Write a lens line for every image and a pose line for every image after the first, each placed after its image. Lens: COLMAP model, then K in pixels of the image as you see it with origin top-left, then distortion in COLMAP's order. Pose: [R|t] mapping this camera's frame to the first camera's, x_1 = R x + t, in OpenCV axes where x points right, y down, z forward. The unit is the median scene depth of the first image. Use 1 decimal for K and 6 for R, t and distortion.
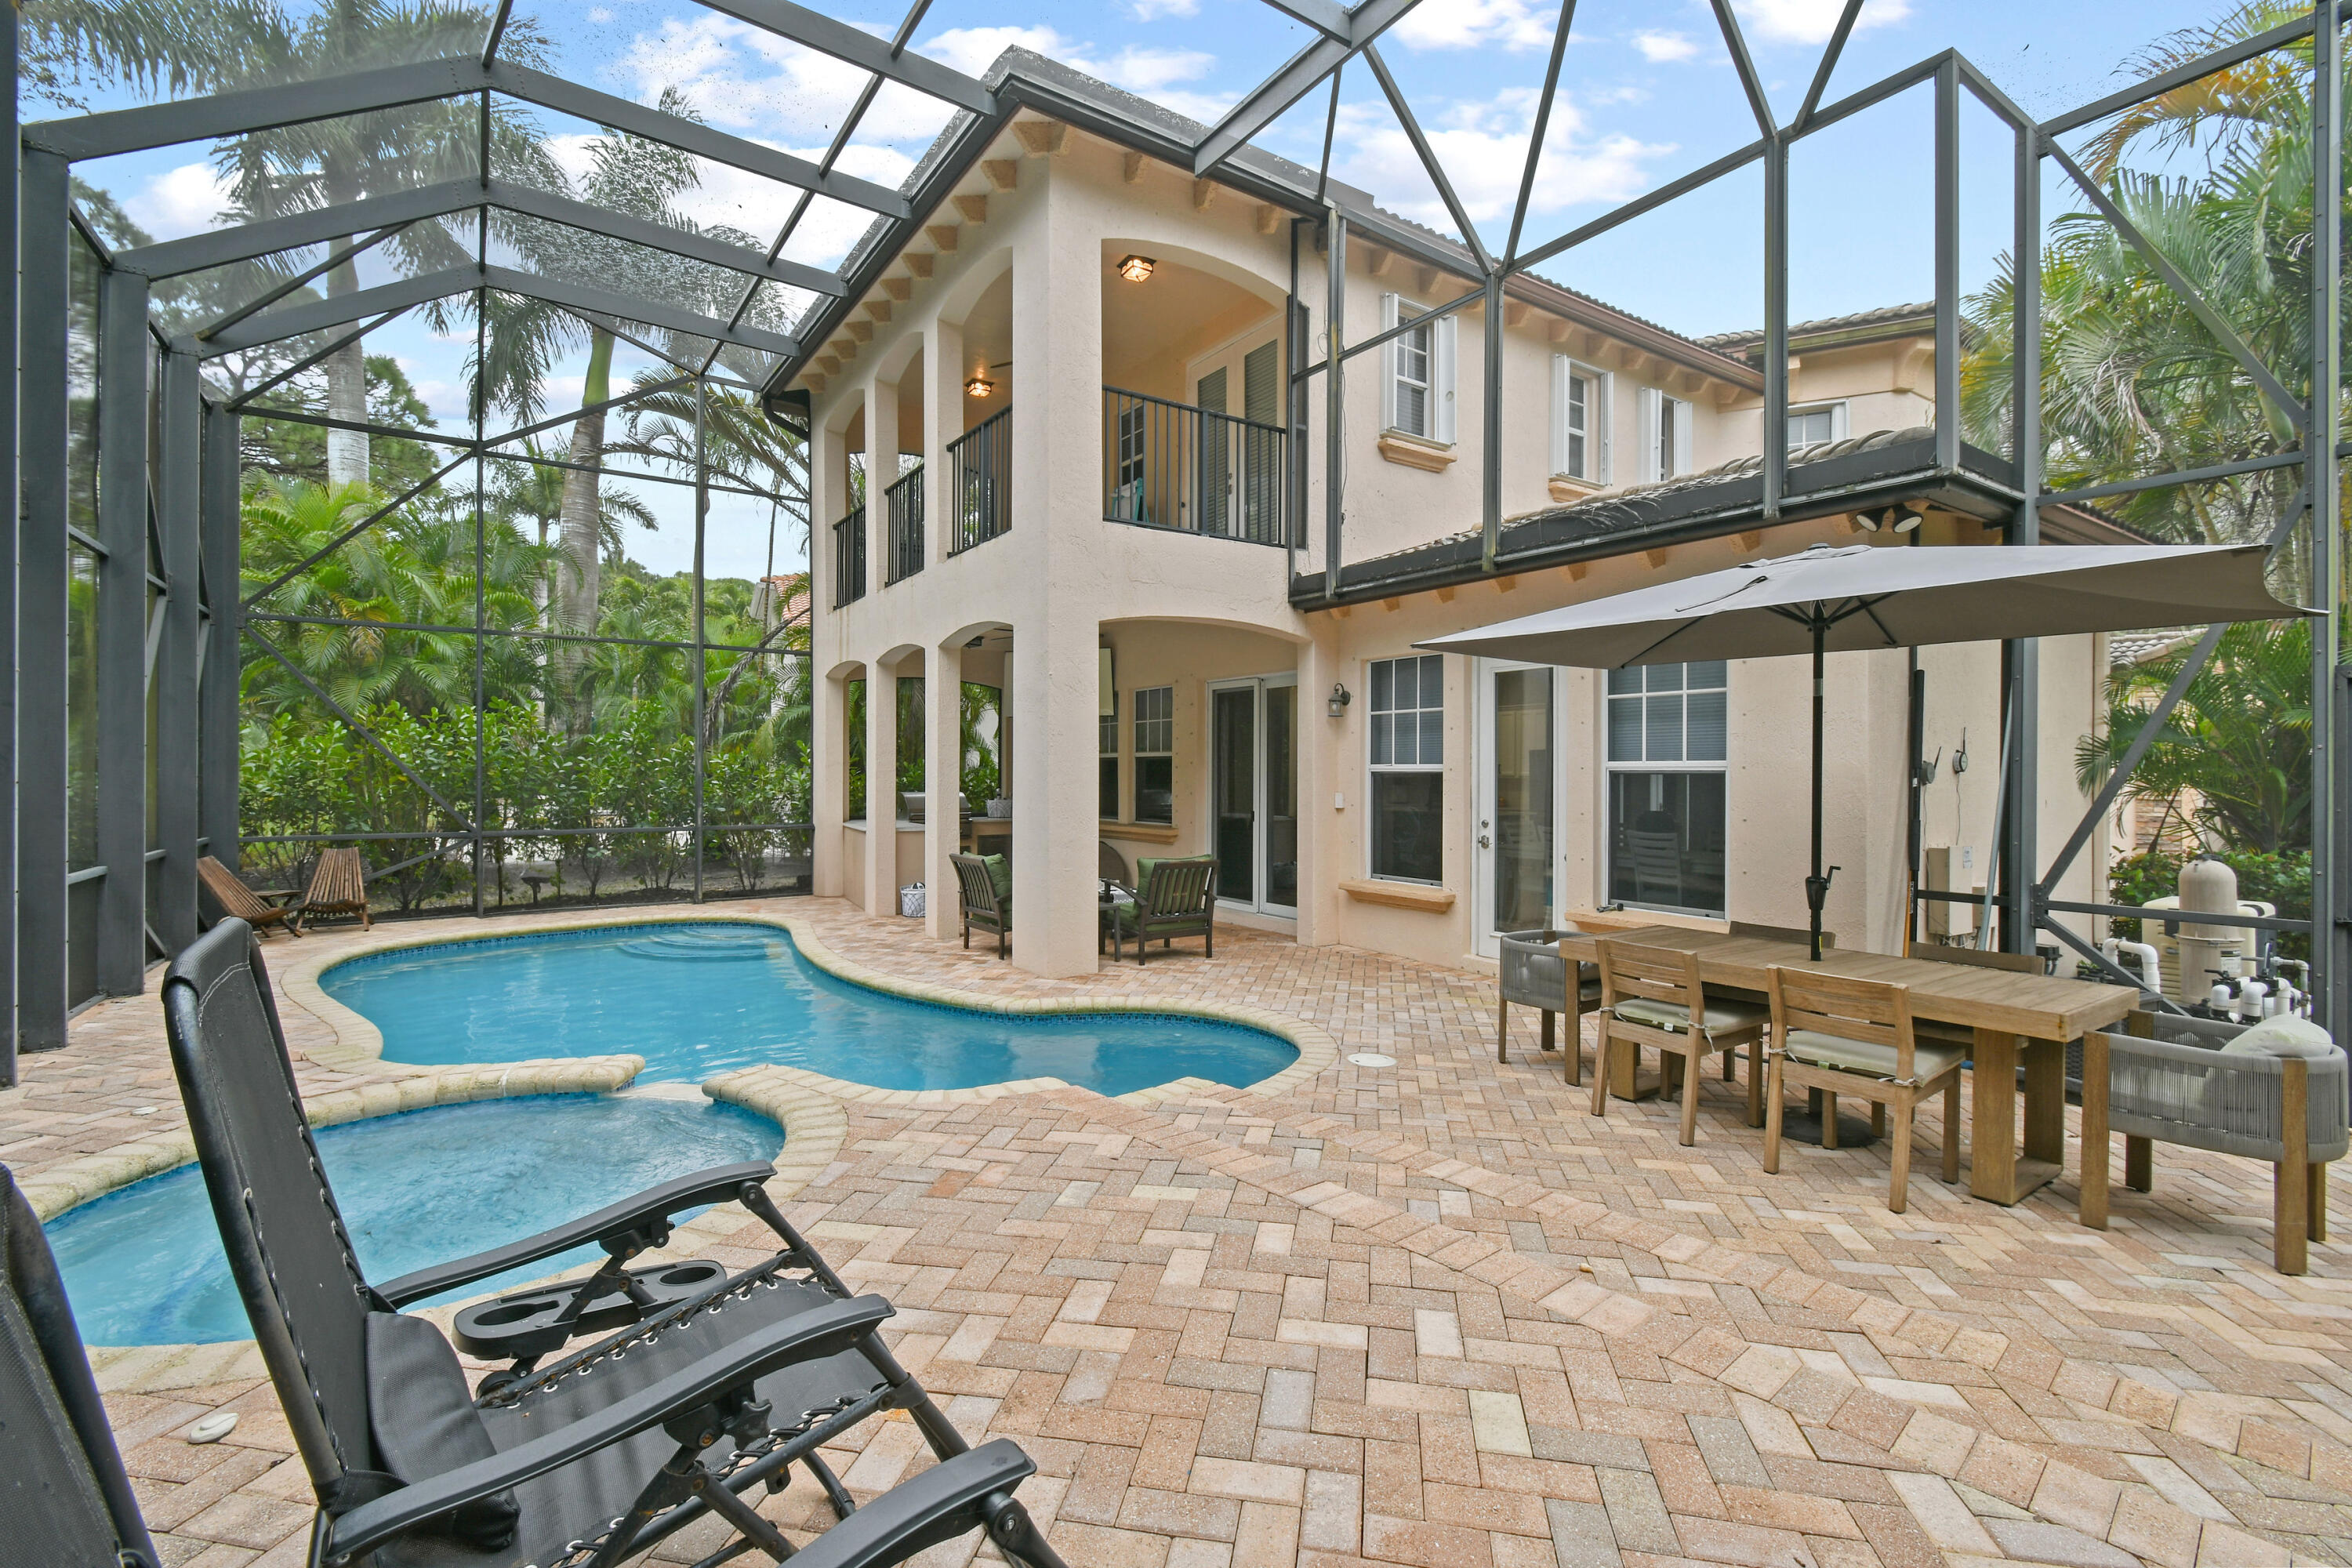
lens RADIAL K [[1011.1, 0, 1165.3], [0, 1011.1, 773.1], [0, 0, 1]] dist [0.003037, -0.003107]
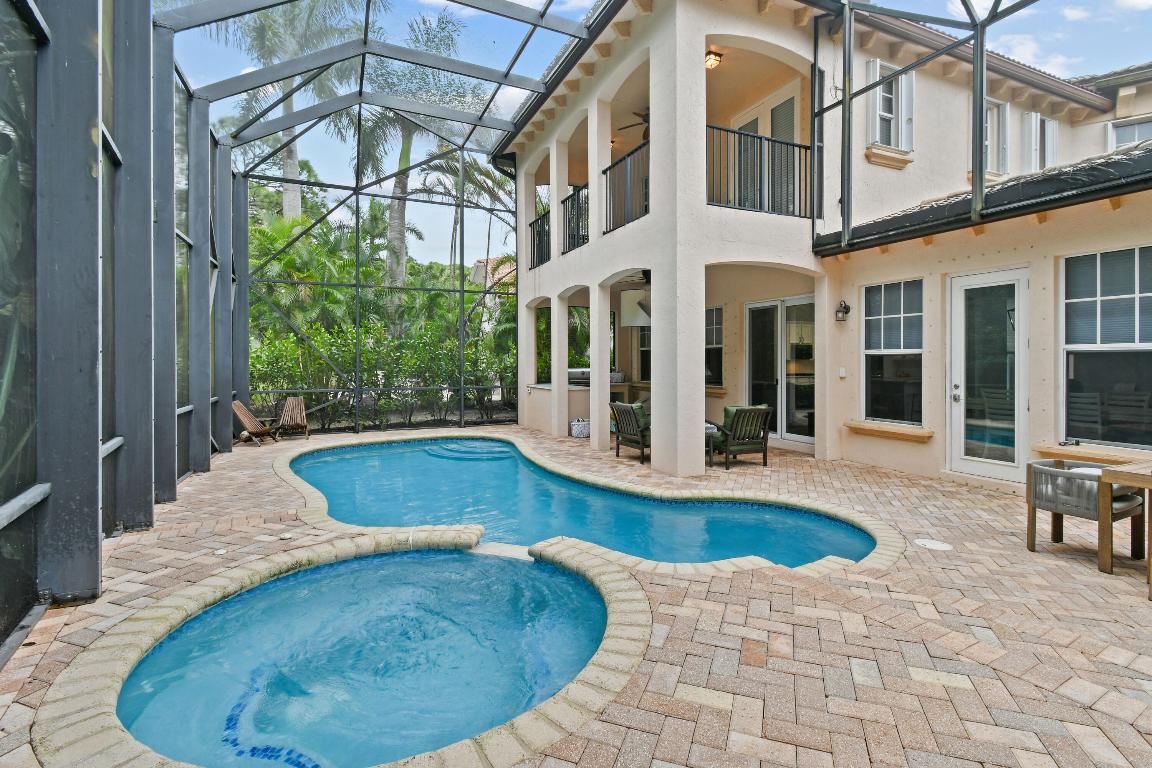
lens RADIAL K [[520.2, 0, 577.4], [0, 520.2, 363.4], [0, 0, 1]] dist [0.002141, -0.000029]
pose [[0.986151, -0.003568, -0.165814, -0.114039], [0.004297, 0.999983, 0.004036, 0.007843], [0.165797, -0.004693, 0.986149, 0.100488]]
